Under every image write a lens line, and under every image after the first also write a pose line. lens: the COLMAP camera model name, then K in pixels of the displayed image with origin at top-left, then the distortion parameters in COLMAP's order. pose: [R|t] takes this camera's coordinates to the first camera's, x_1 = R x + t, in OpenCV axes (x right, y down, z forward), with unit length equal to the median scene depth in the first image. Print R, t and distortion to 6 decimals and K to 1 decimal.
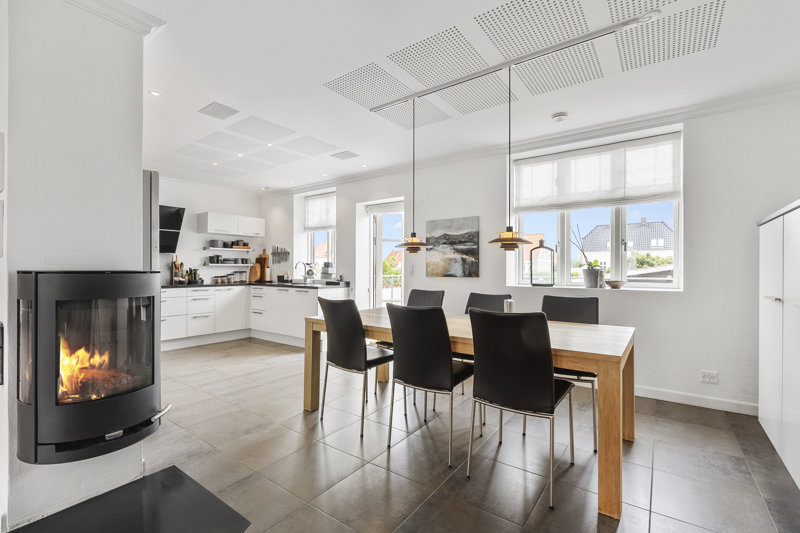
lens RADIAL K [[356.7, 0, 405.3], [0, 356.7, 266.1], [0, 0, 1]] dist [-0.004111, 0.000132]
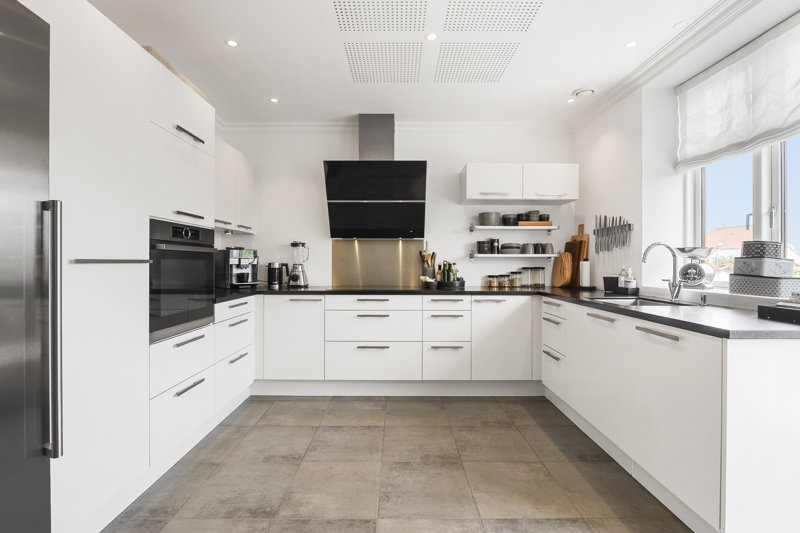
lens RADIAL K [[356.7, 0, 401.2], [0, 356.7, 263.8], [0, 0, 1]] dist [-0.004111, 0.000132]
pose [[0.580568, -0.001168, -0.814211, -0.138466], [0.005029, 0.999985, 0.002151, 0.006994], [0.814196, -0.005344, 0.580566, 0.531831]]
